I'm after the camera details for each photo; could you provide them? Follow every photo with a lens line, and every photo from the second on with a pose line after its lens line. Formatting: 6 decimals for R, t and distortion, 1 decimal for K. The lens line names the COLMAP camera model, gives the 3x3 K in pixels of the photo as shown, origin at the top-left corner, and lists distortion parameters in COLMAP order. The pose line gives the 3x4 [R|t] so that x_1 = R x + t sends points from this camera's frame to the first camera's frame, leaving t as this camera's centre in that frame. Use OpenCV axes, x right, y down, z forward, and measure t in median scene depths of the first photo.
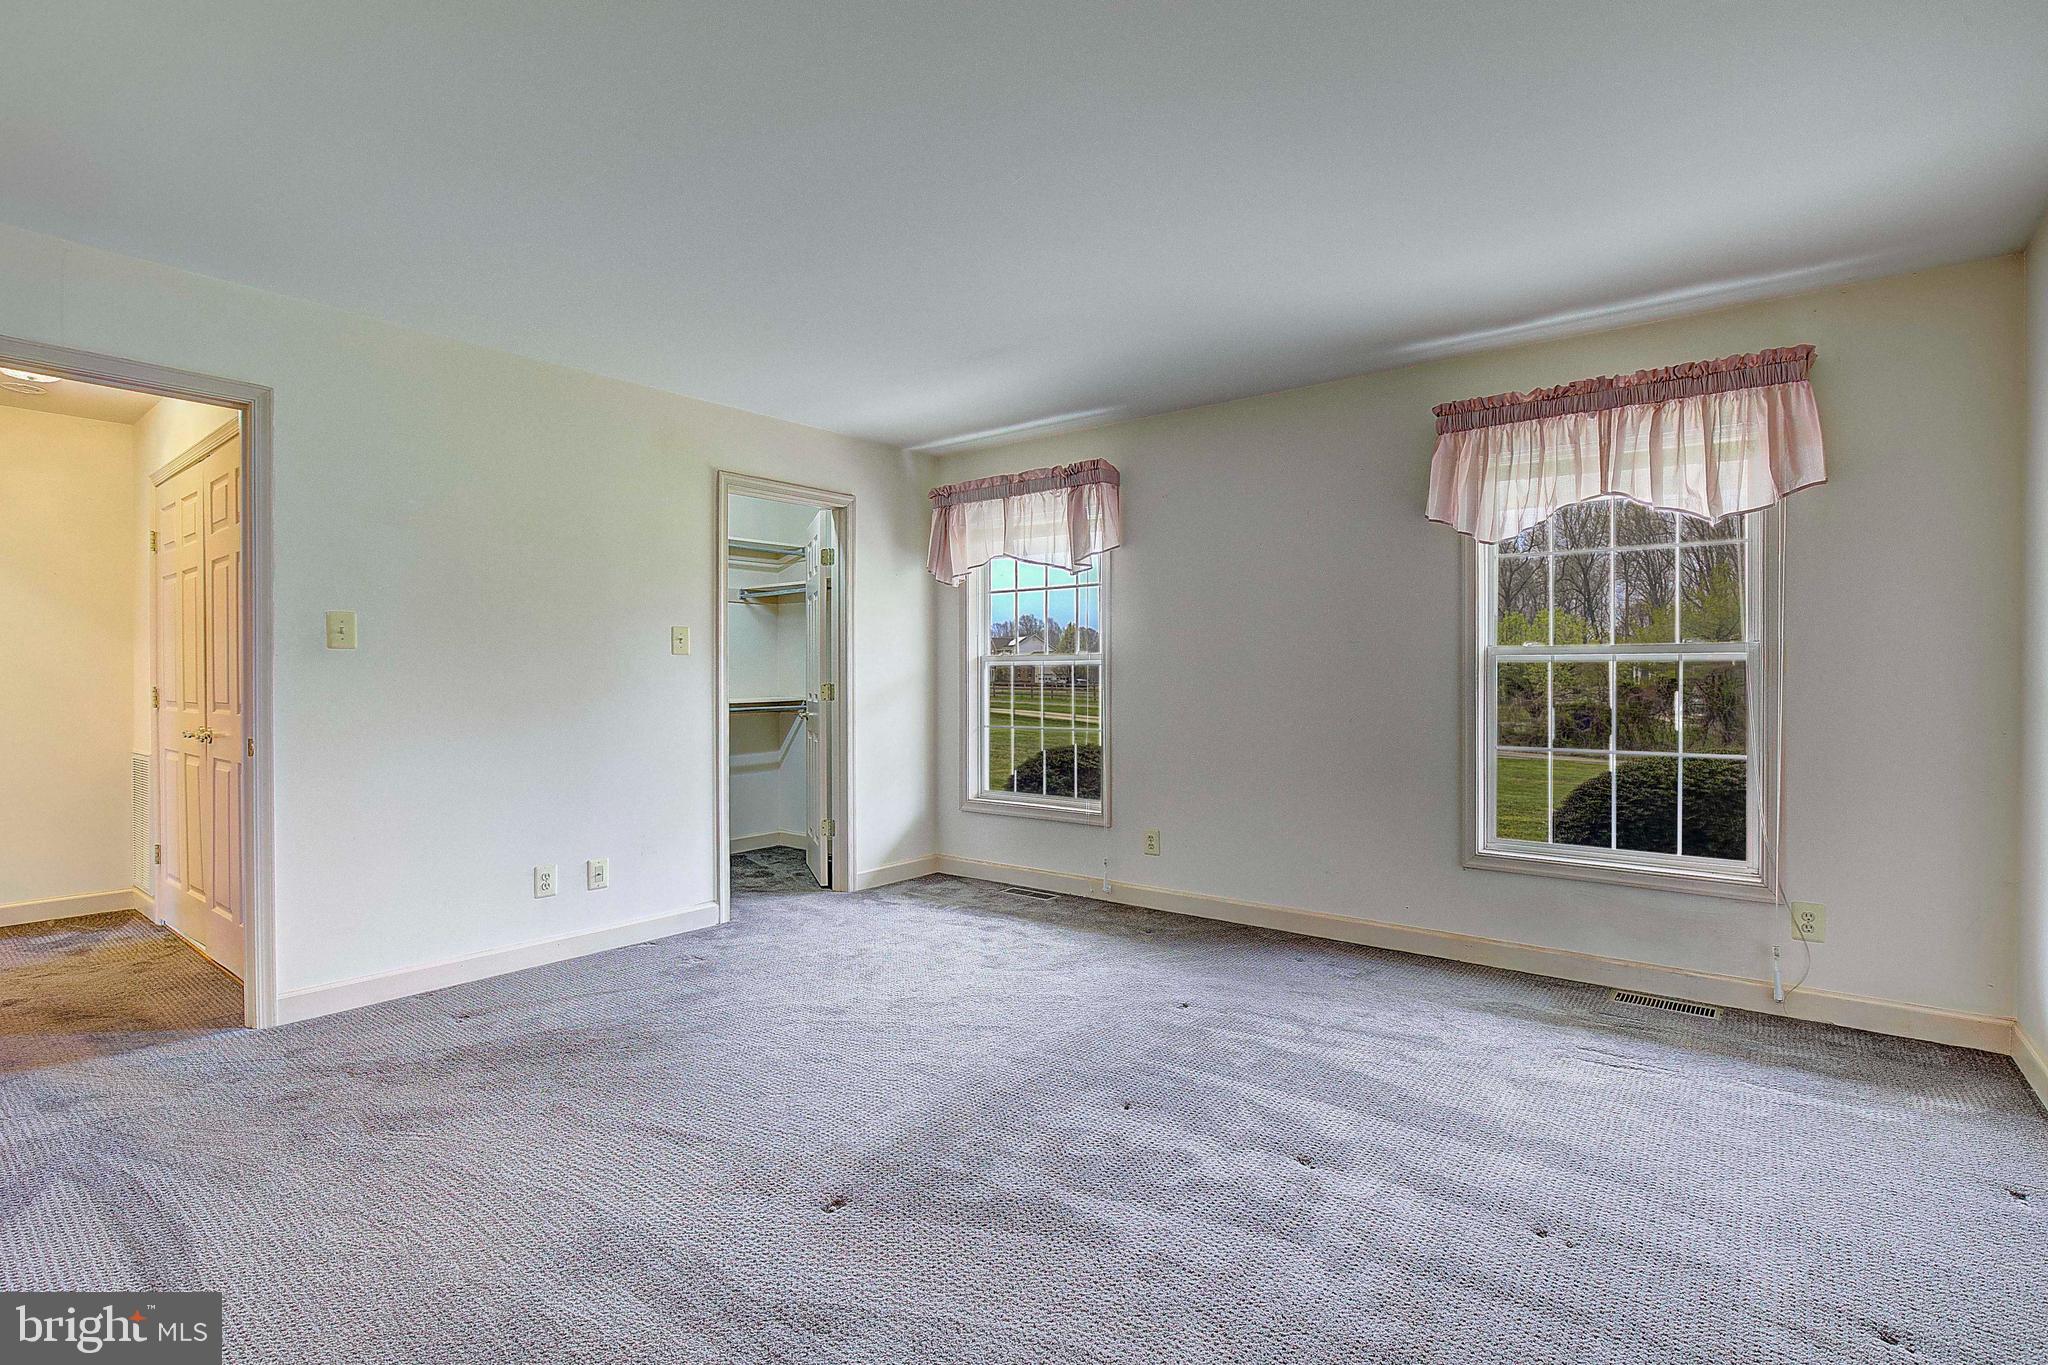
lens RADIAL K [[943.8, 0, 1031.5], [0, 943.8, 673.6], [0, 0, 1]] dist [-0.023899, 0.006877]
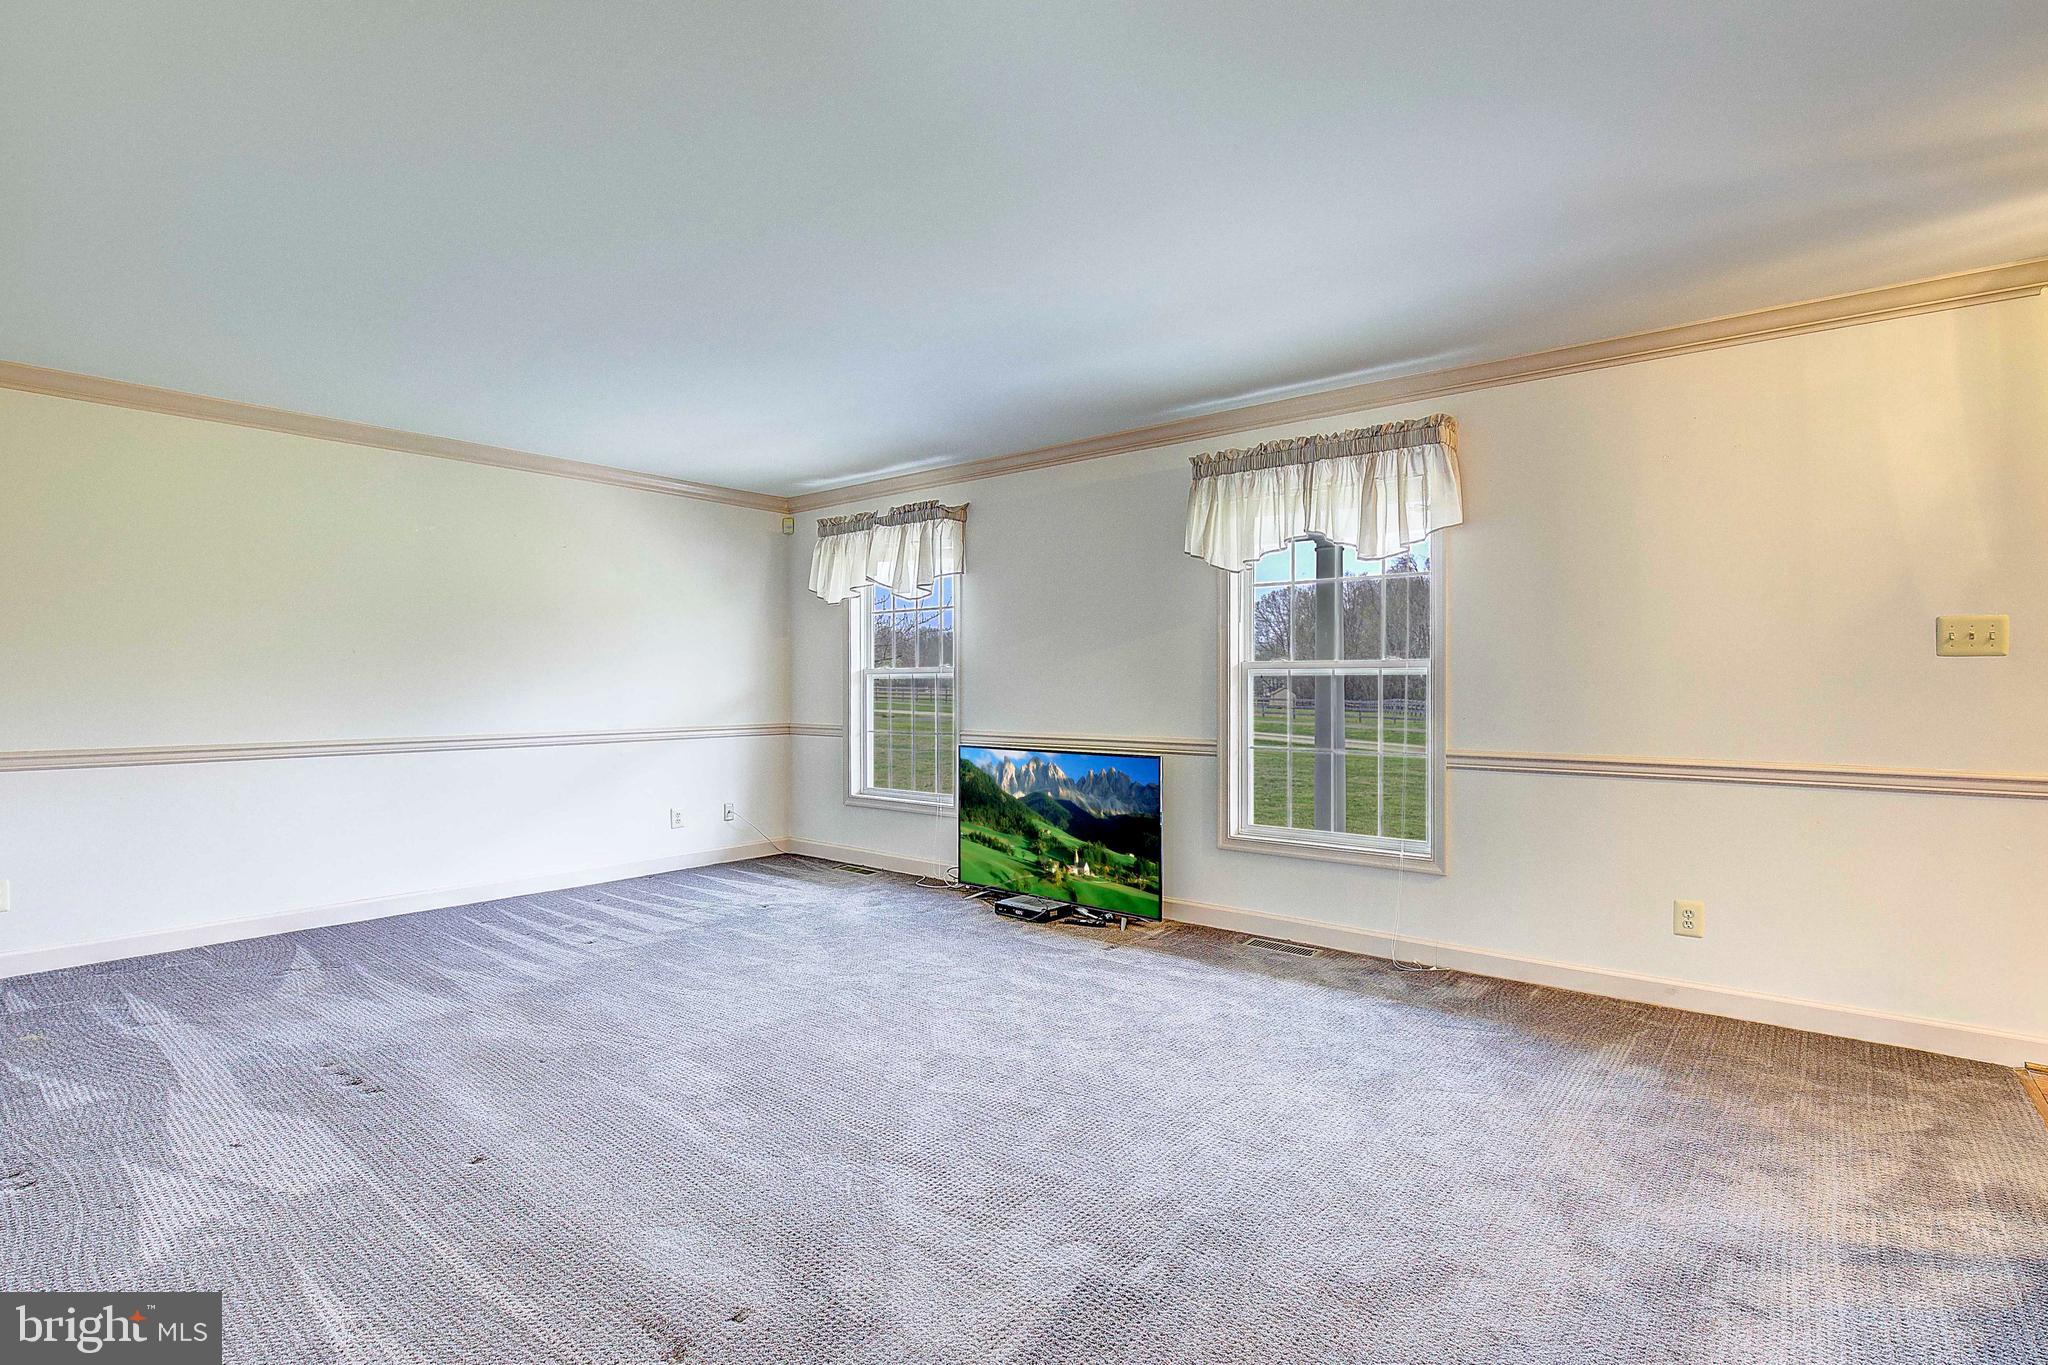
lens RADIAL K [[943.8, 0, 1027.4], [0, 943.8, 676.9], [0, 0, 1]] dist [-0.023899, 0.006877]
pose [[0.999603, -0.001886, -0.028111, 0.212806], [0.001684, 0.999973, -0.007182, -0.000445], [0.028124, 0.007132, 0.999579, -0.156890]]
